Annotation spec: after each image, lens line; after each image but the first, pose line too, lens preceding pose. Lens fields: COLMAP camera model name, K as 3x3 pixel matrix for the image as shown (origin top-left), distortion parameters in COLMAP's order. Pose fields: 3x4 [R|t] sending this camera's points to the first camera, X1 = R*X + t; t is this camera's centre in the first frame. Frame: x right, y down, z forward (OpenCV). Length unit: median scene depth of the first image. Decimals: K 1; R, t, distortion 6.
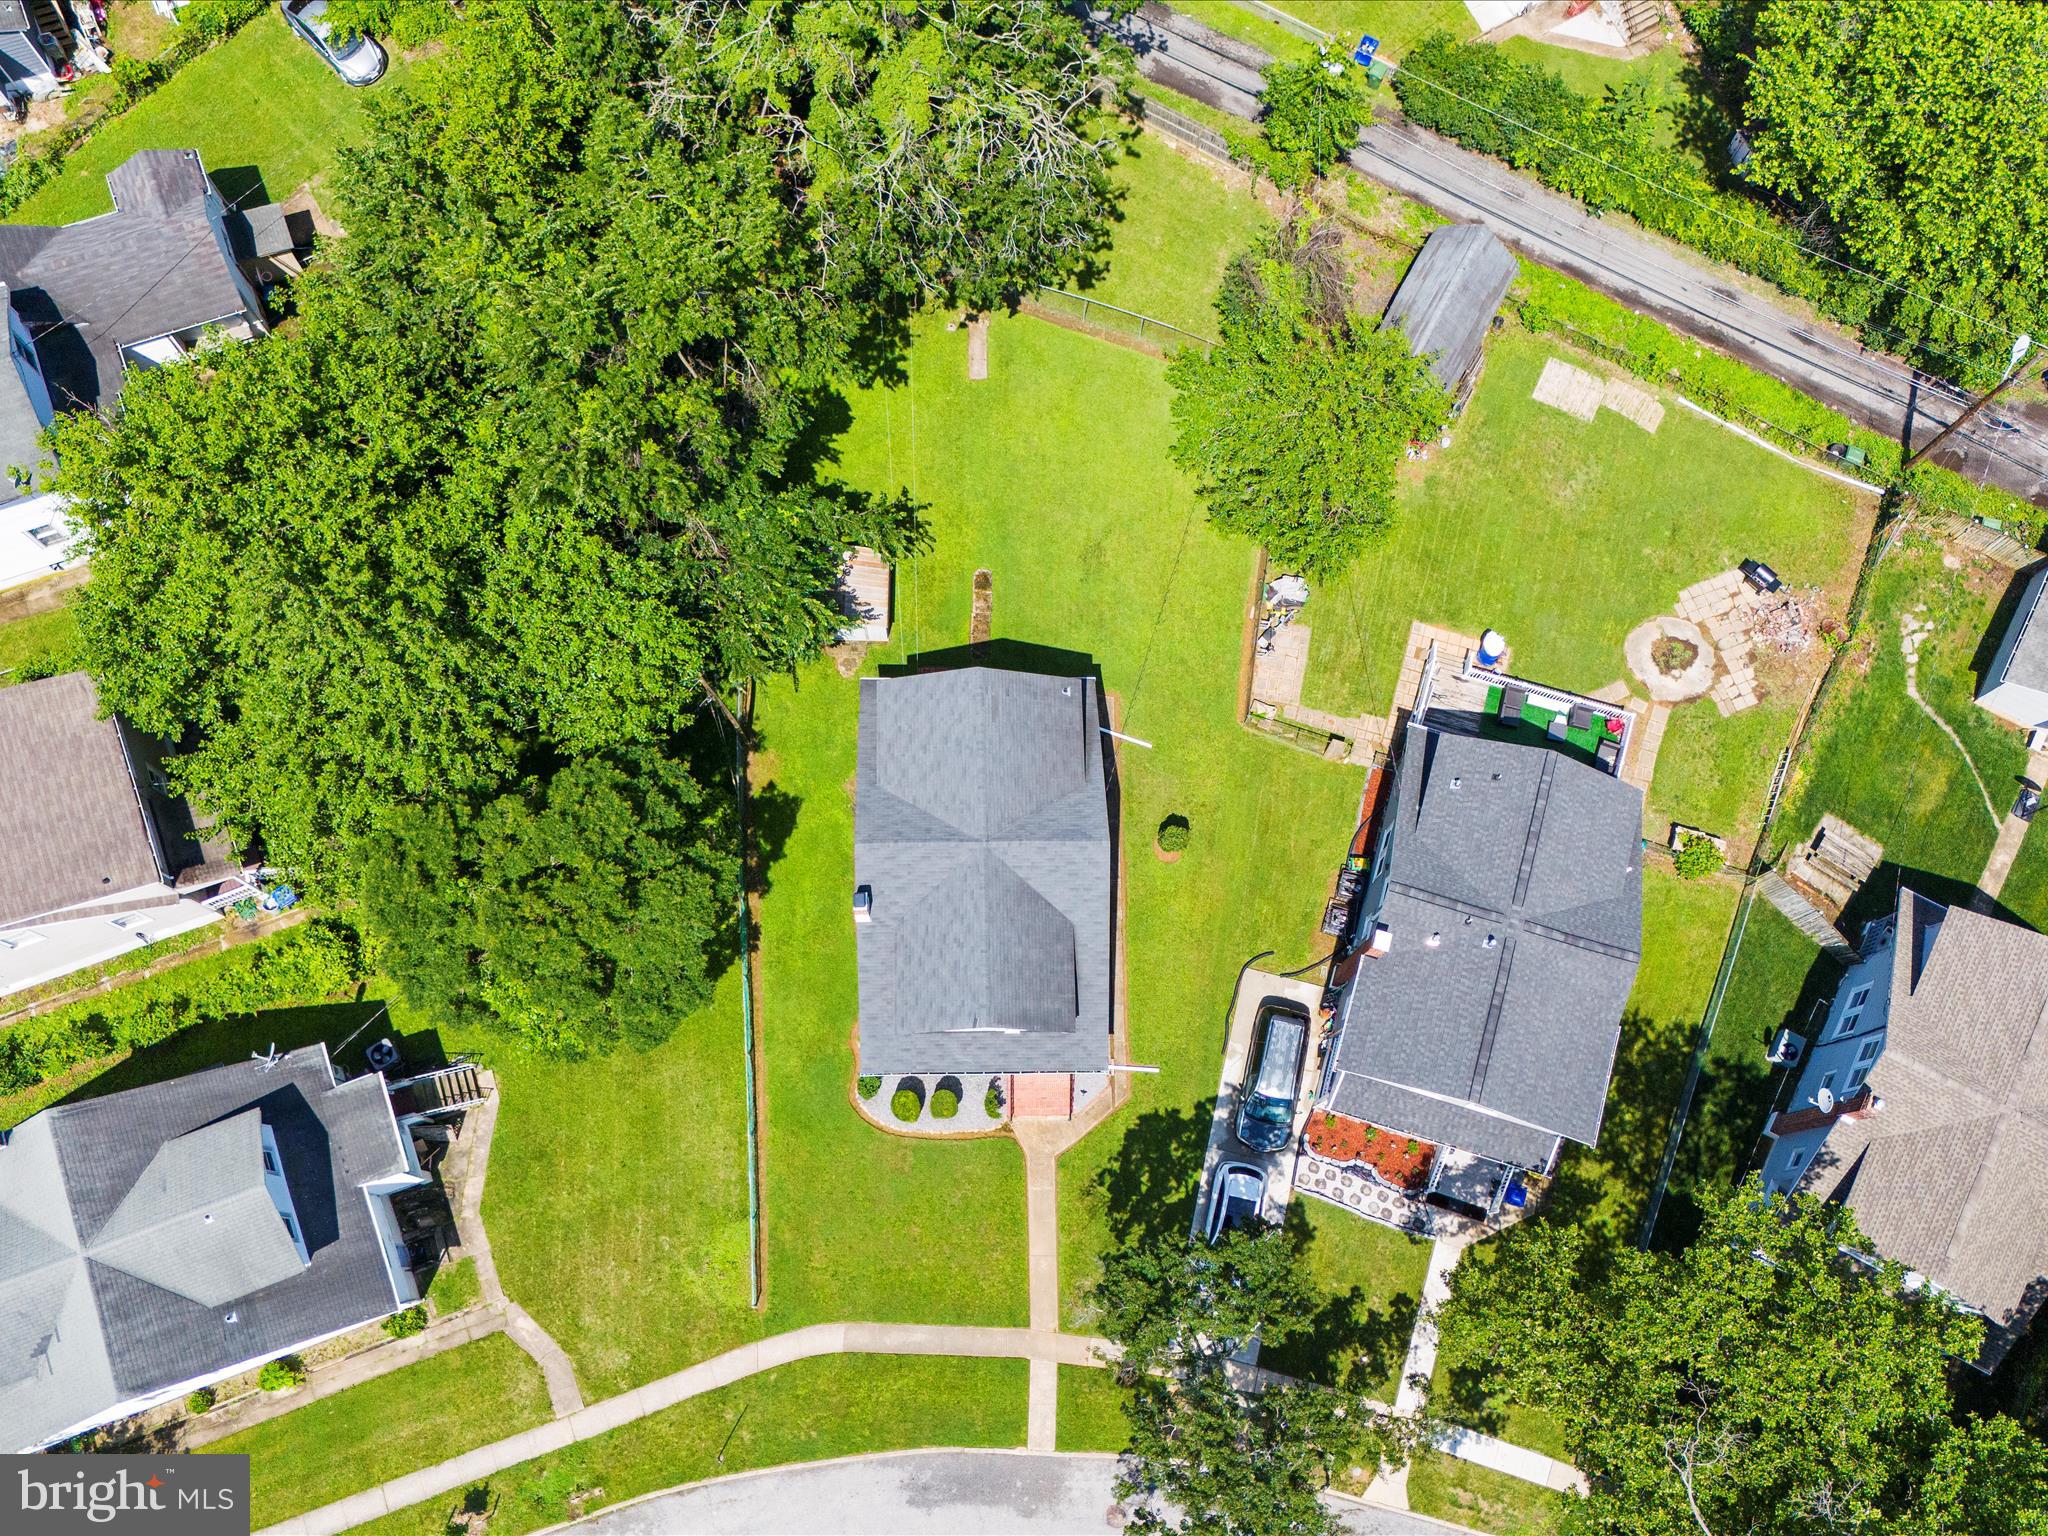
lens RADIAL K [[1942.0, 0, 1030.6], [0, 1942.0, 760.1], [0, 0, 1]] dist [0.126773, -0.268367]
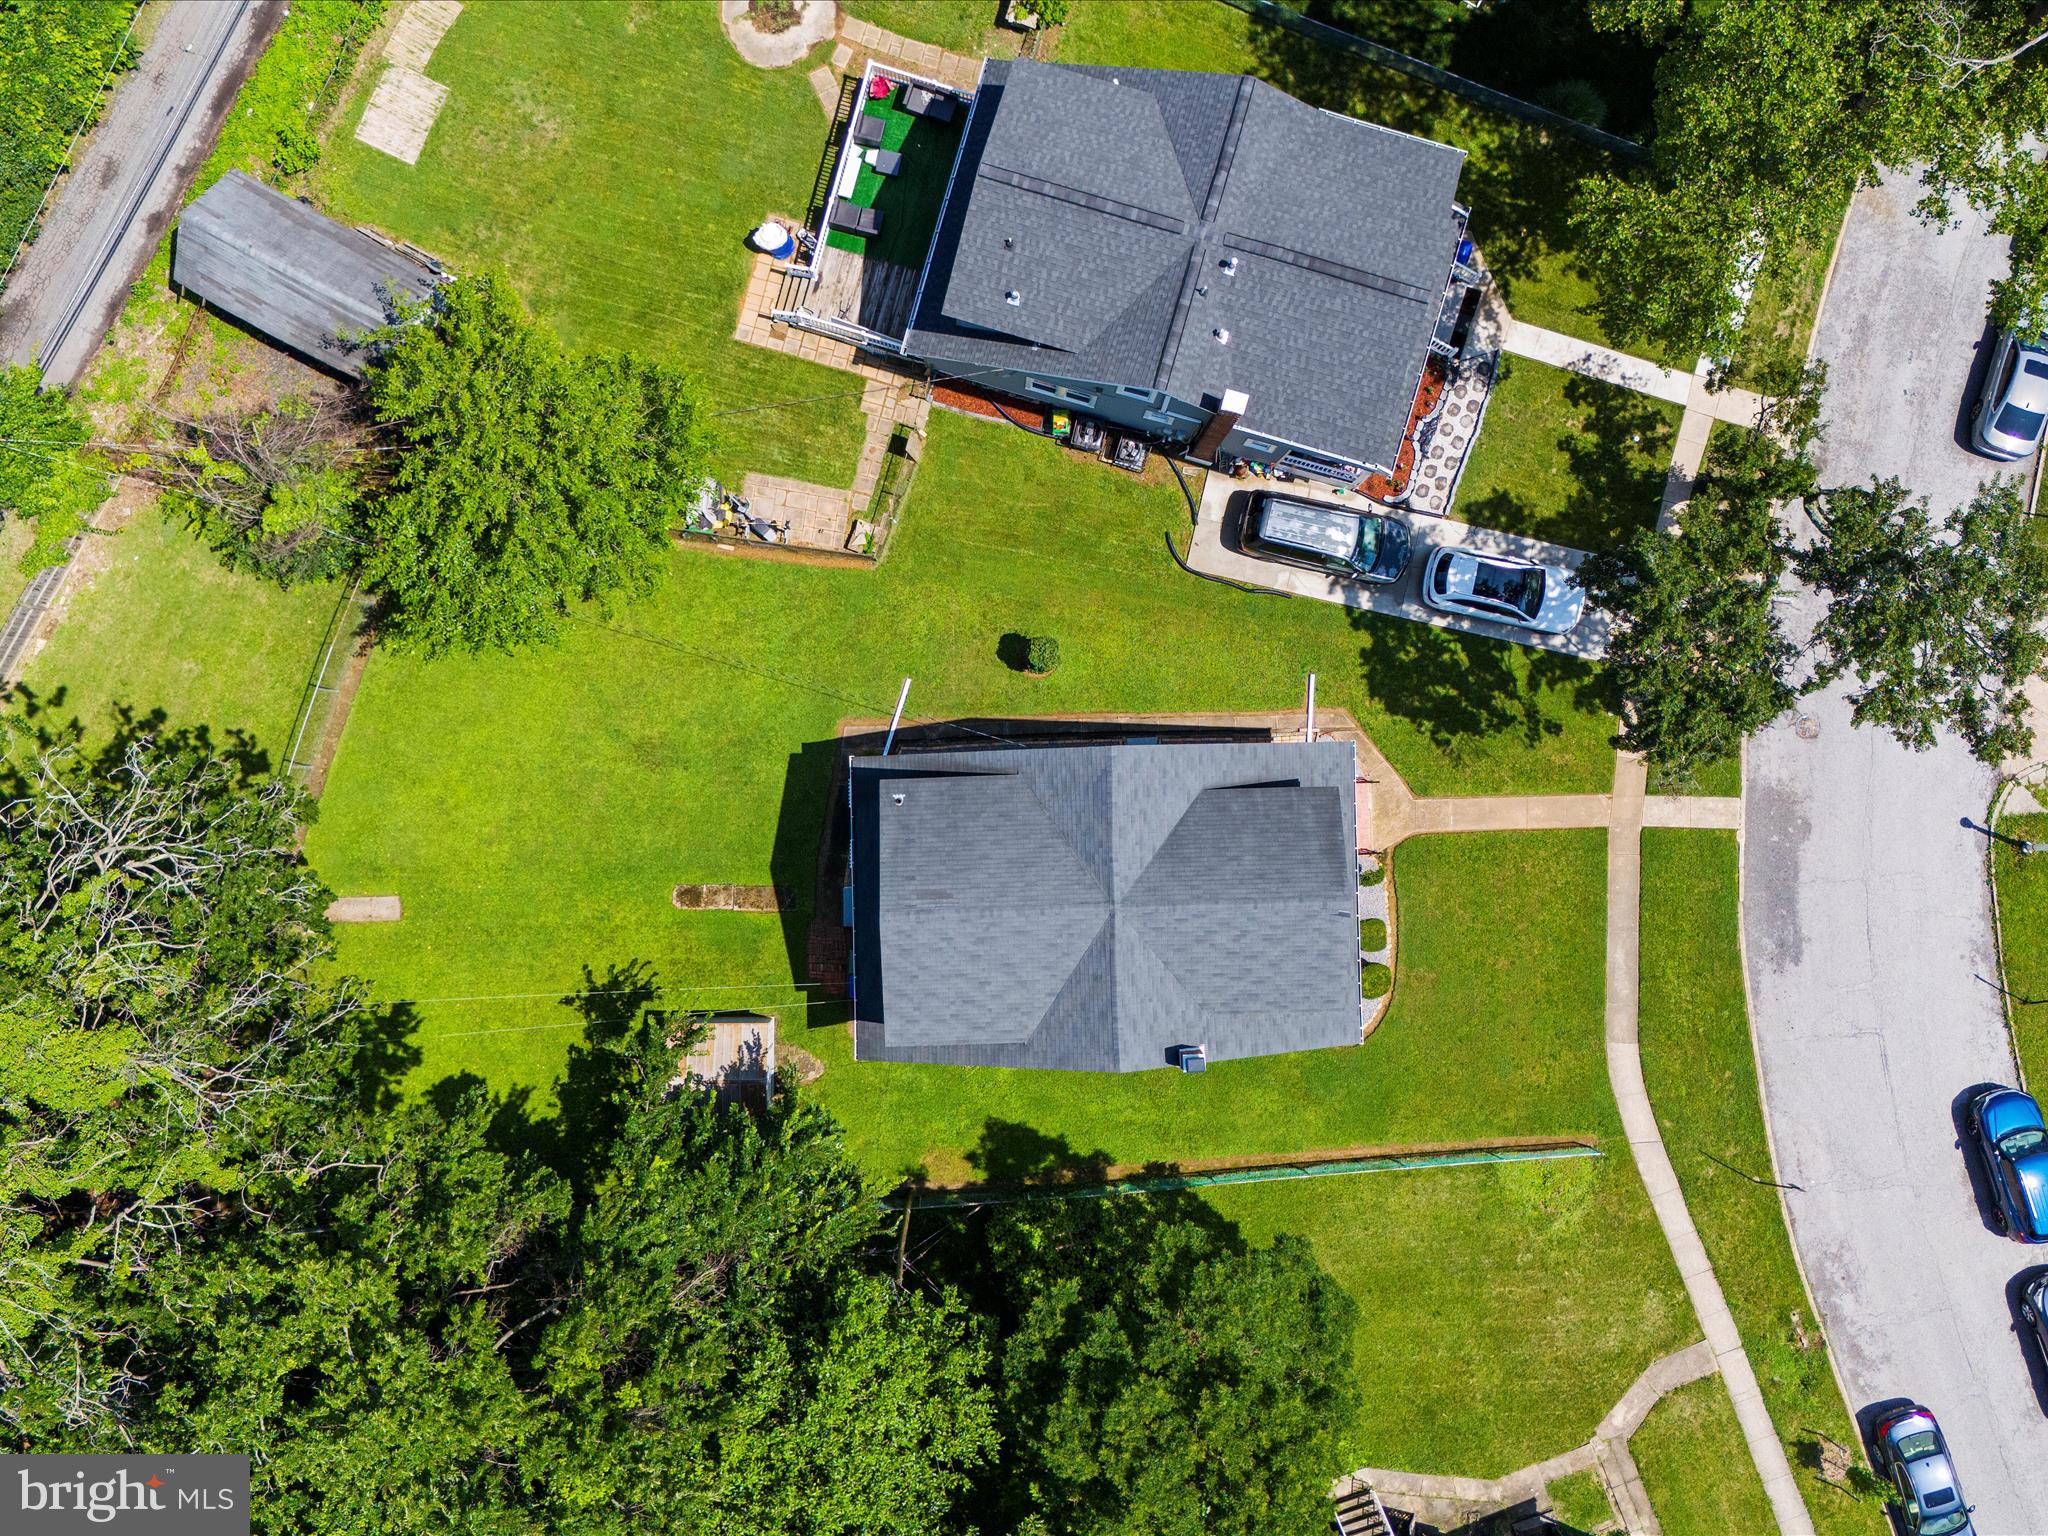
lens RADIAL K [[1942.0, 0, 1030.6], [0, 1942.0, 760.1], [0, 0, 1]] dist [0.126773, -0.268367]
pose [[-0.006615, -0.999788, -0.019524, 0.046649], [0.962980, -0.011630, 0.269322, -0.182857], [-0.269492, -0.017020, 0.962852, 0.234445]]
